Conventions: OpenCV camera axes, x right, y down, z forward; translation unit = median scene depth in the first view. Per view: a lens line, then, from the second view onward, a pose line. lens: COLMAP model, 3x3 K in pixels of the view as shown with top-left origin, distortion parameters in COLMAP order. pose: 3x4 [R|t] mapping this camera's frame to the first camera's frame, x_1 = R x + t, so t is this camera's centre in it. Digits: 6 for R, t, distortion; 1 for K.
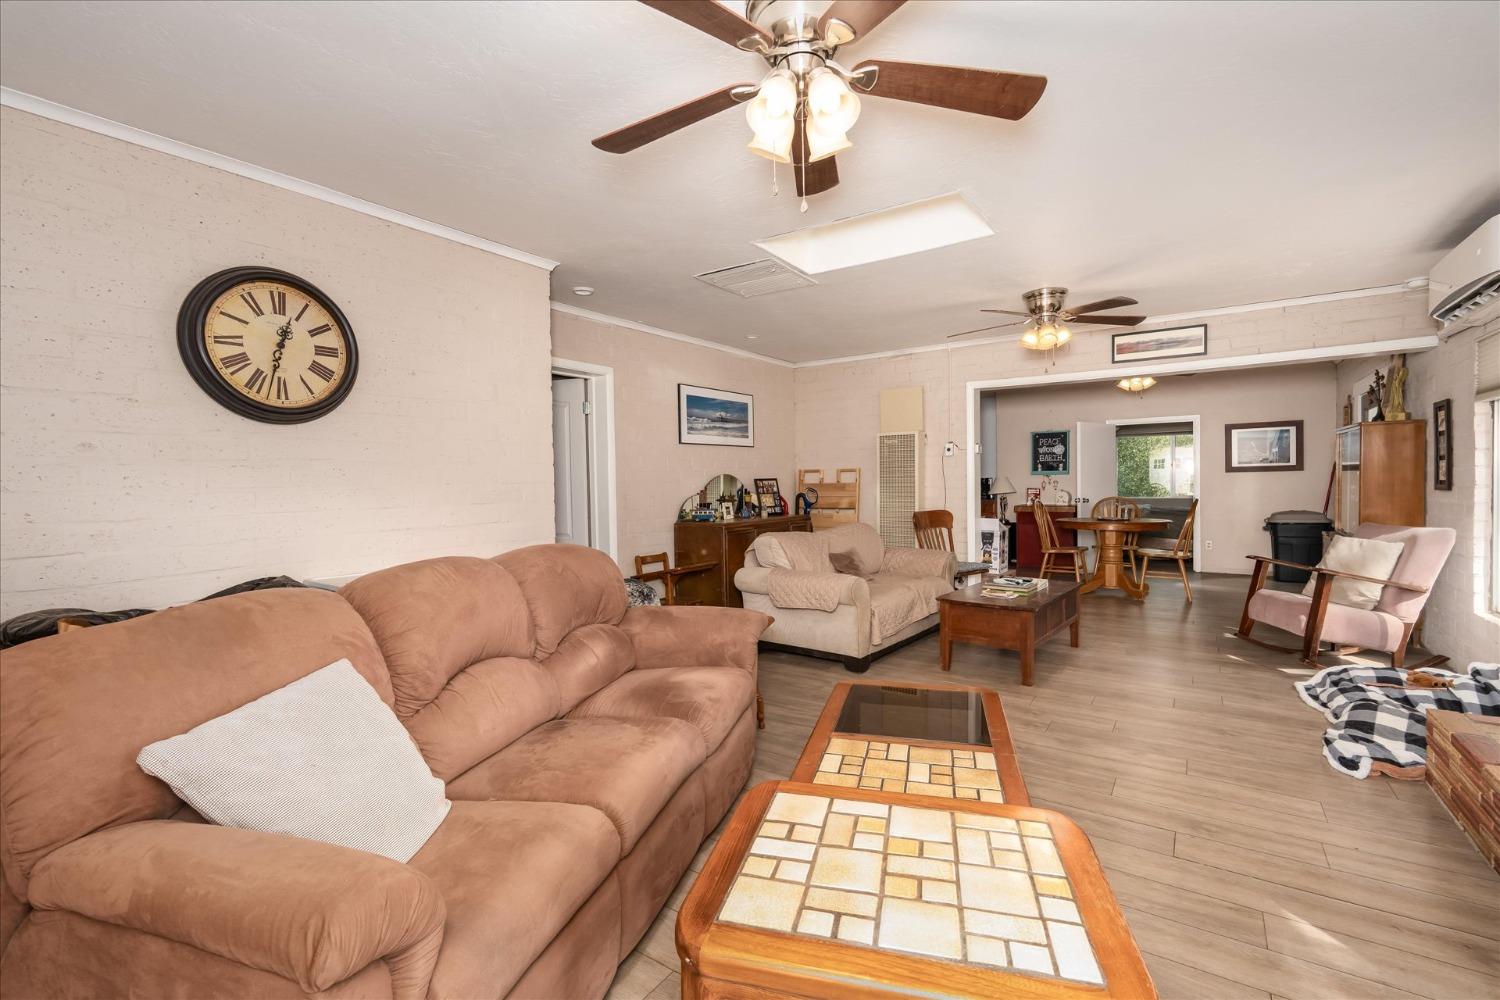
lens RADIAL K [[656.8, 0, 748.7], [0, 656.8, 492.4], [0, 0, 1]] dist [-0.006953, 0.000492]
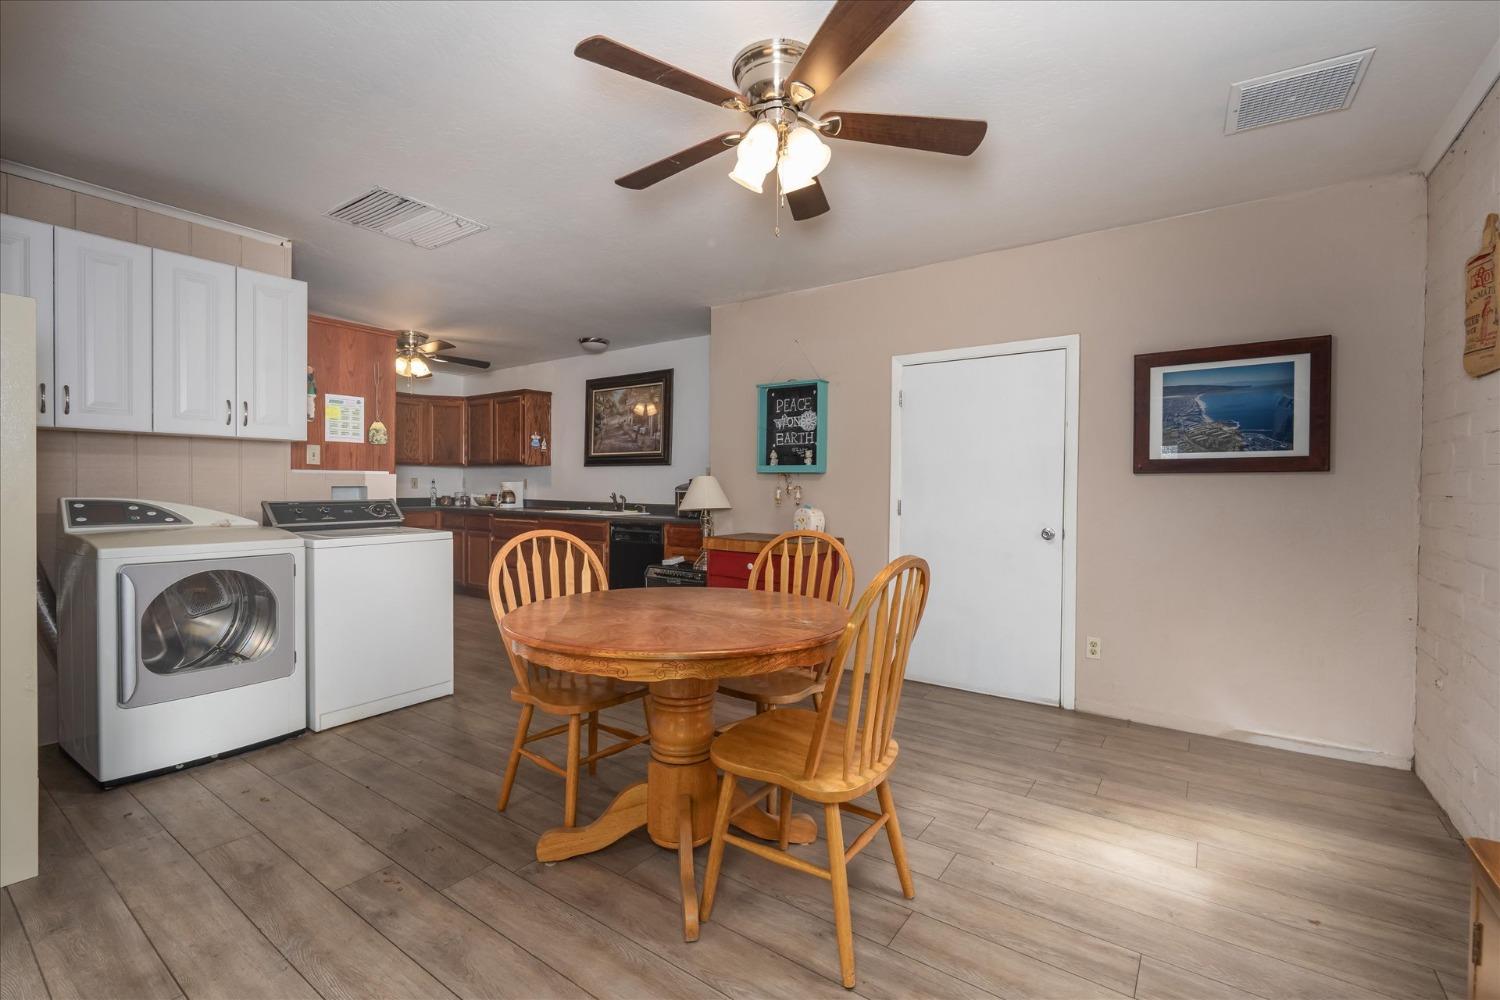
lens RADIAL K [[656.8, 0, 748.7], [0, 656.8, 492.4], [0, 0, 1]] dist [-0.006953, 0.000492]
pose [[0.999458, 0.025864, -0.020366, 1.532165], [-0.026050, 0.999621, -0.008935, -0.027601], [0.020128, 0.009461, 0.999753, 1.810319]]
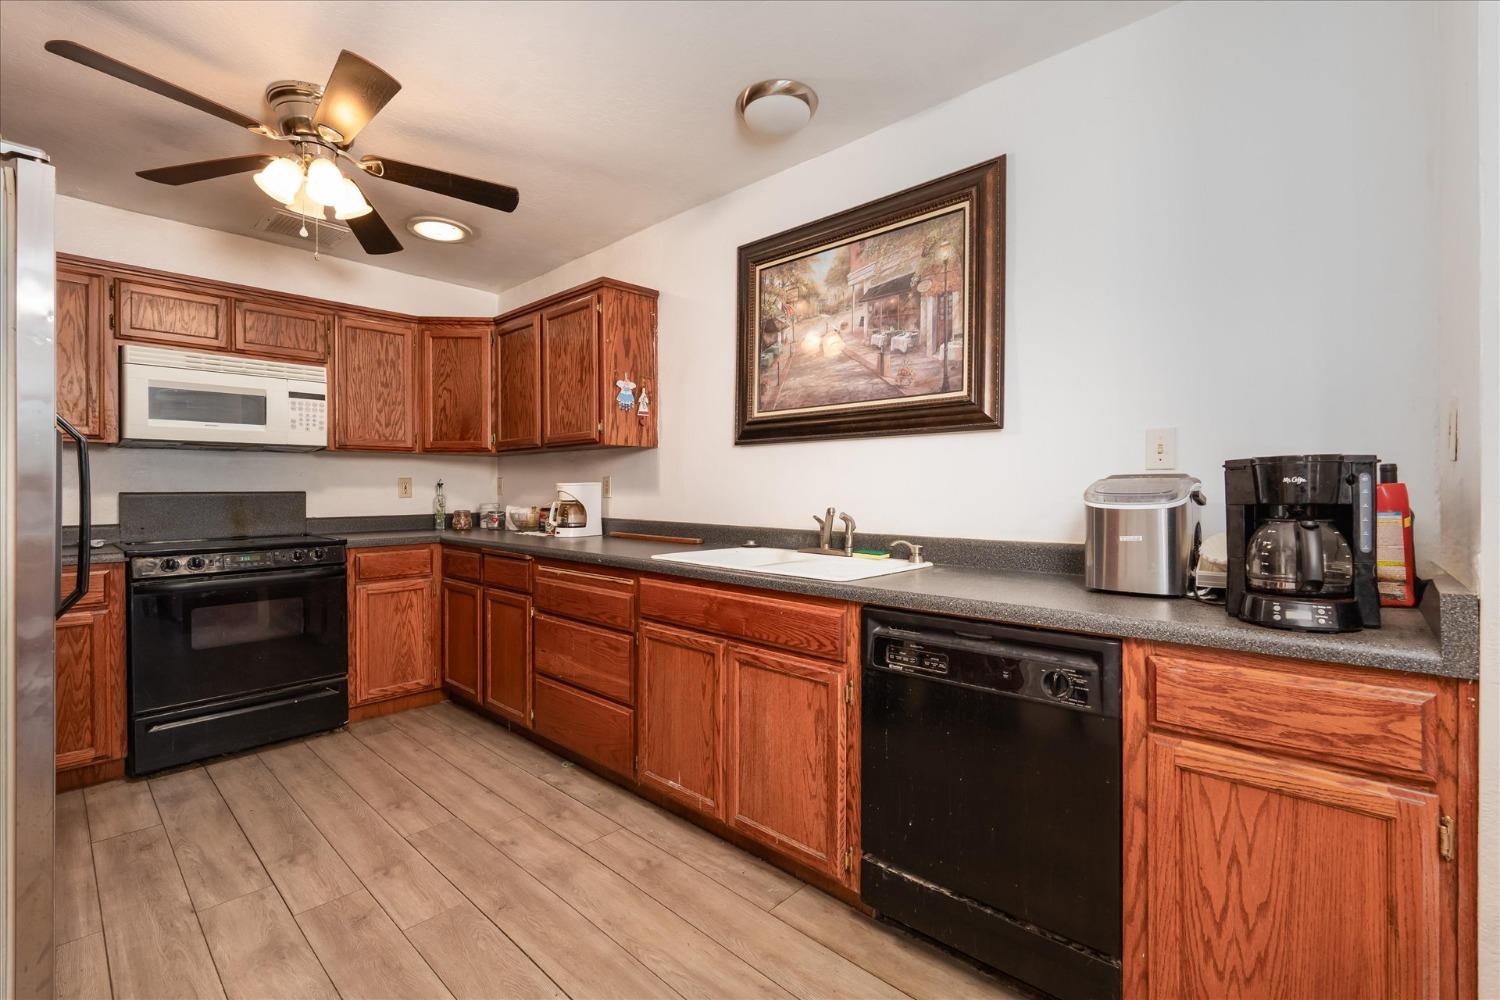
lens RADIAL K [[656.8, 0, 748.7], [0, 656.8, 492.4], [0, 0, 1]] dist [-0.006953, 0.000492]
pose [[0.989425, 0.017035, -0.144041, 1.029408], [-0.018399, 0.999798, -0.008146, -0.045934], [0.143873, 0.010710, 0.989538, 3.233054]]
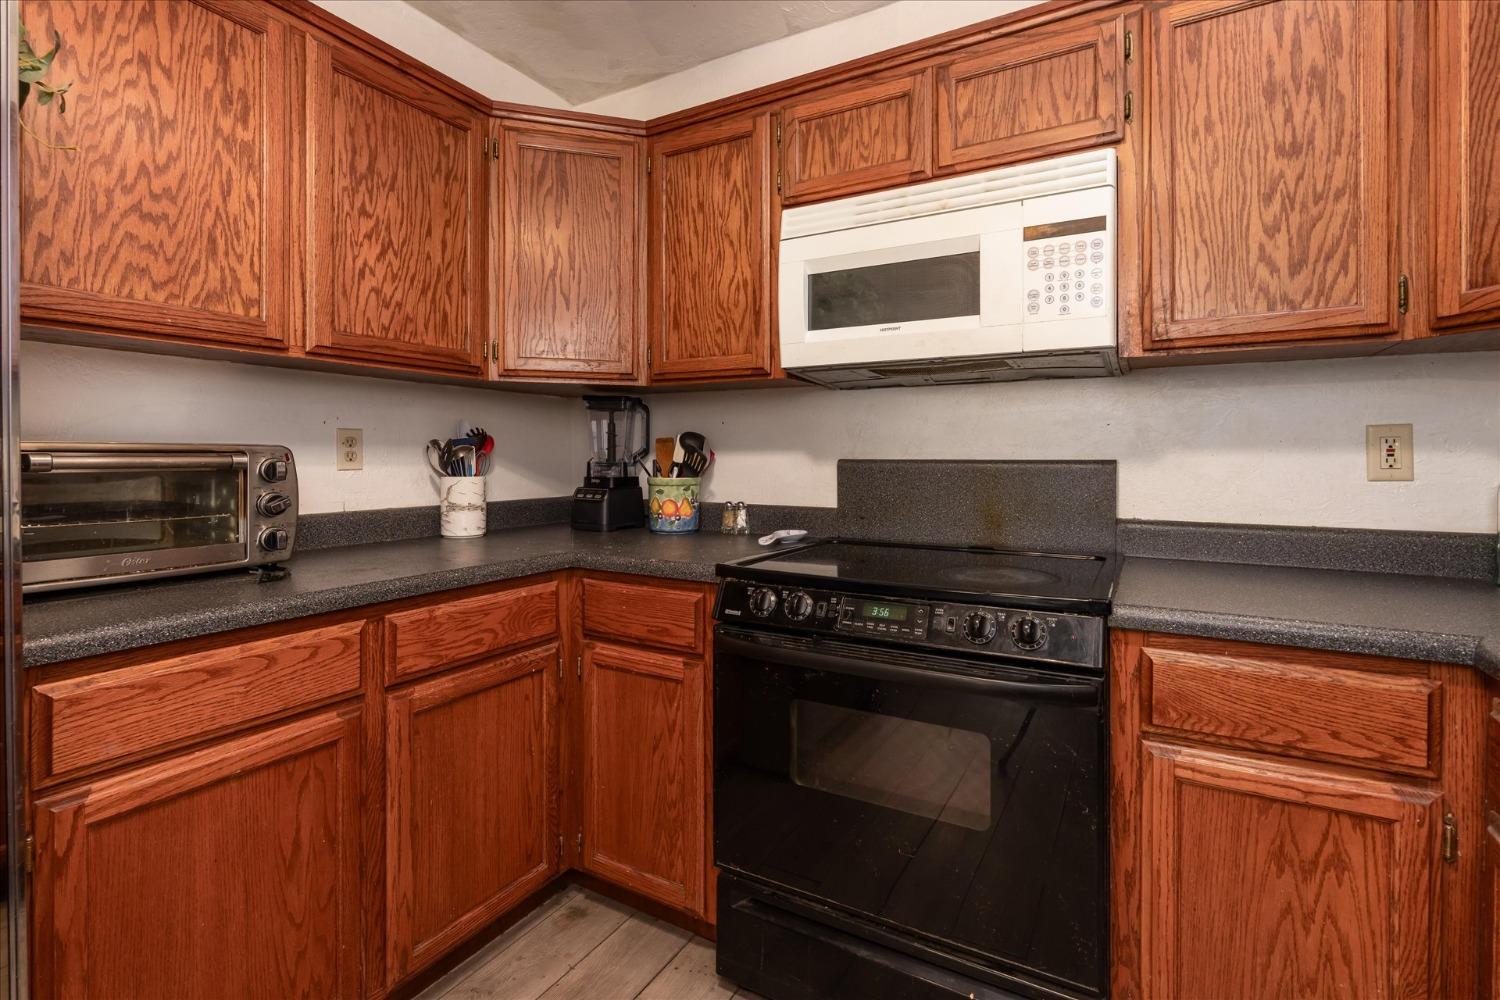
lens RADIAL K [[697.6, 0, 758.0], [0, 697.6, 455.0], [0, 0, 1]] dist [-0.002029, -0.000194]
pose [[0.082274, 0.018427, -0.996439, 0.547052], [-0.020467, 0.999649, 0.016796, -0.050832], [0.996400, 0.019012, 0.082623, 4.056659]]
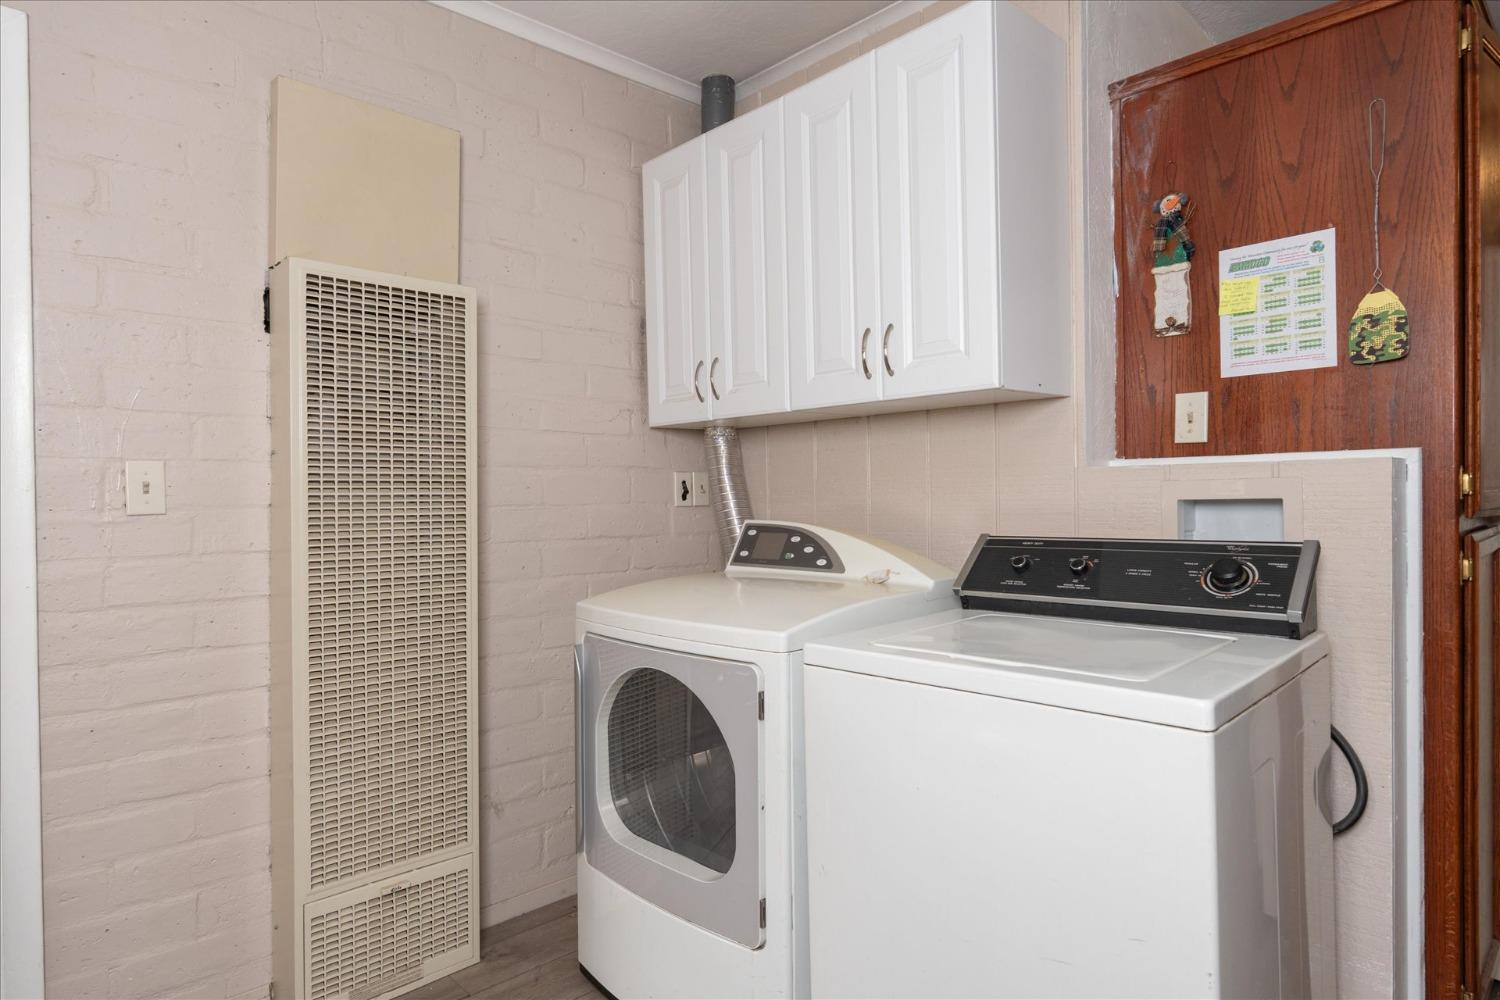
lens RADIAL K [[837.3, 0, 754.2], [0, 837.3, 501.2], [0, 0, 1]] dist [-0.004548, -0.000944]
pose [[-0.204002, 0.027630, -0.978580, 1.317491], [-0.001338, 0.999593, 0.028502, -0.047439], [0.978970, 0.007124, -0.203882, 3.032146]]
